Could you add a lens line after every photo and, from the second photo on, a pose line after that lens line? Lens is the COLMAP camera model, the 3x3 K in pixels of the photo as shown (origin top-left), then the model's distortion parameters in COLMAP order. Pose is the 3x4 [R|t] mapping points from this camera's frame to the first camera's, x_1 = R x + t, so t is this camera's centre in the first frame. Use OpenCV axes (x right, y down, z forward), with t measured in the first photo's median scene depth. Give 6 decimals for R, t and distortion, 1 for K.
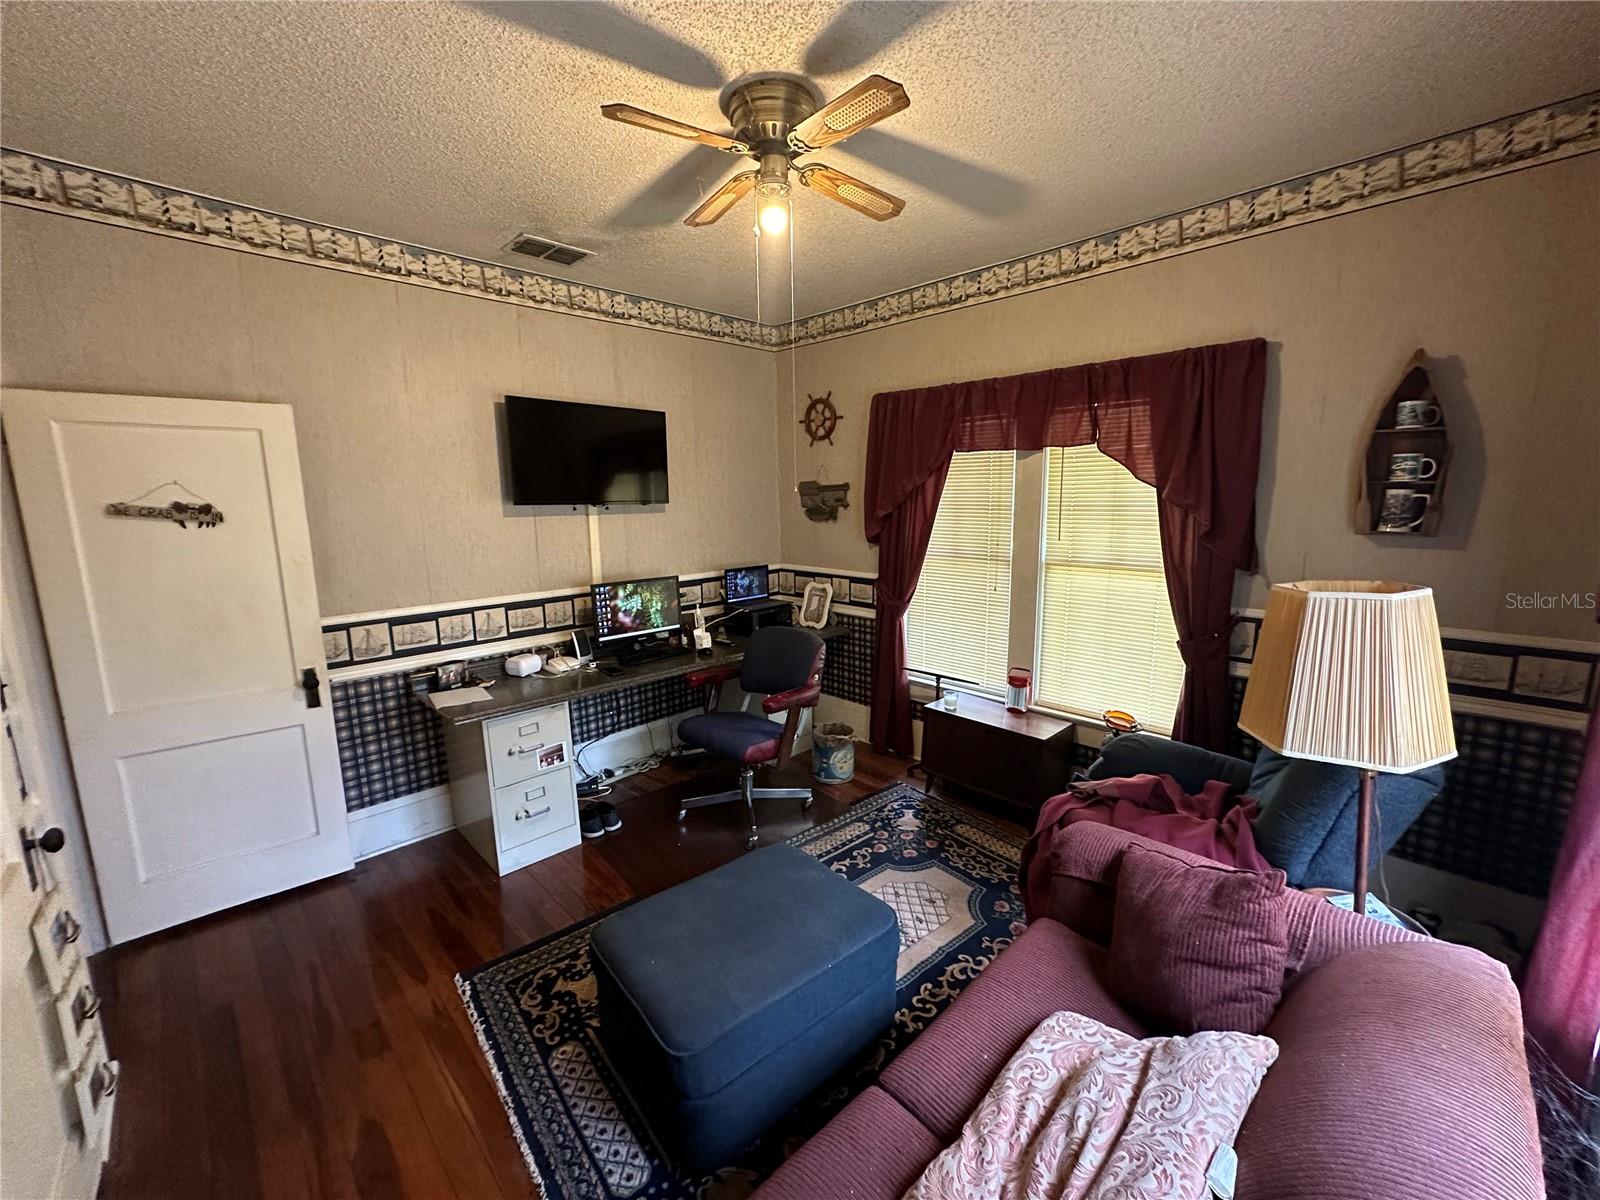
lens RADIAL K [[639.0, 0, 799.0], [0, 639.0, 603.2], [0, 0, 1]] dist [-0.003221, 0.001171]
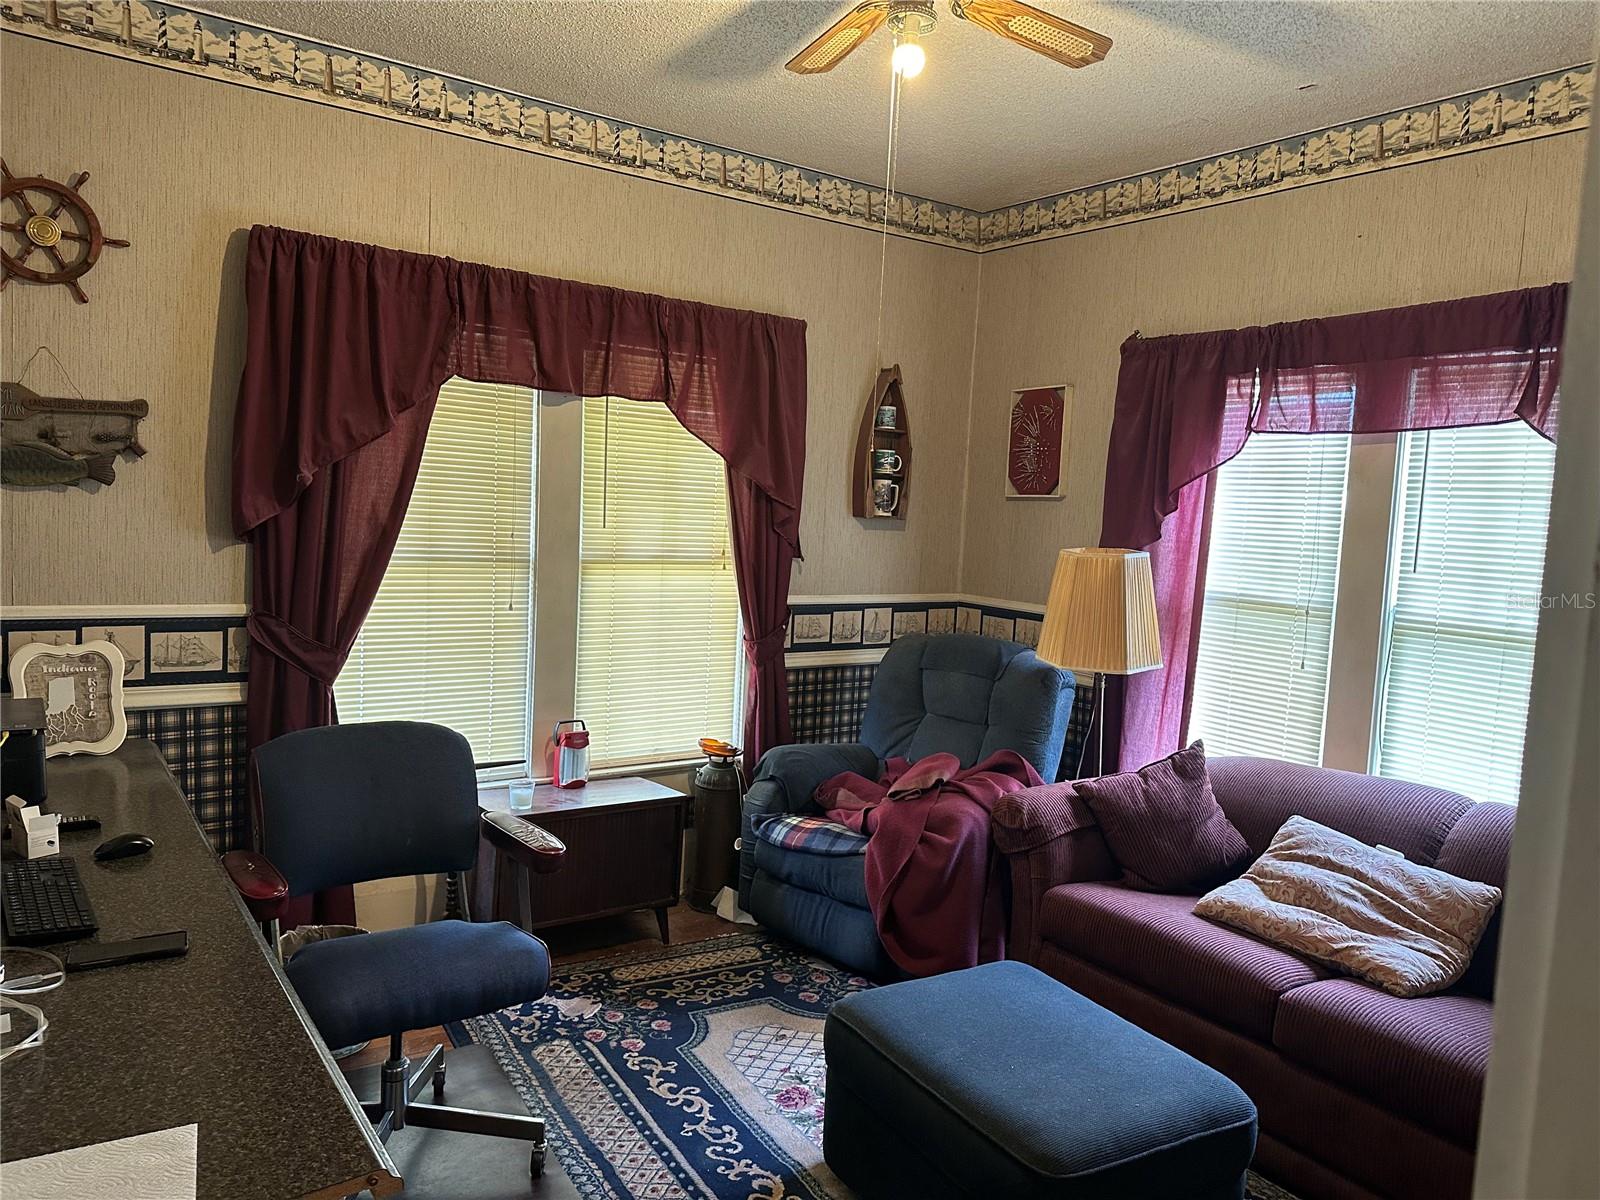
lens RADIAL K [[1169.9, 0, 799.7], [0, 1169.9, 601.1], [0, 0, 1]] dist [0.037746, -0.015258]
pose [[0.143467, -0.078483, 0.986538, -0.858940], [0.103596, 0.992565, 0.063897, -0.079372], [-0.984218, 0.093034, 0.150531, 0.607439]]
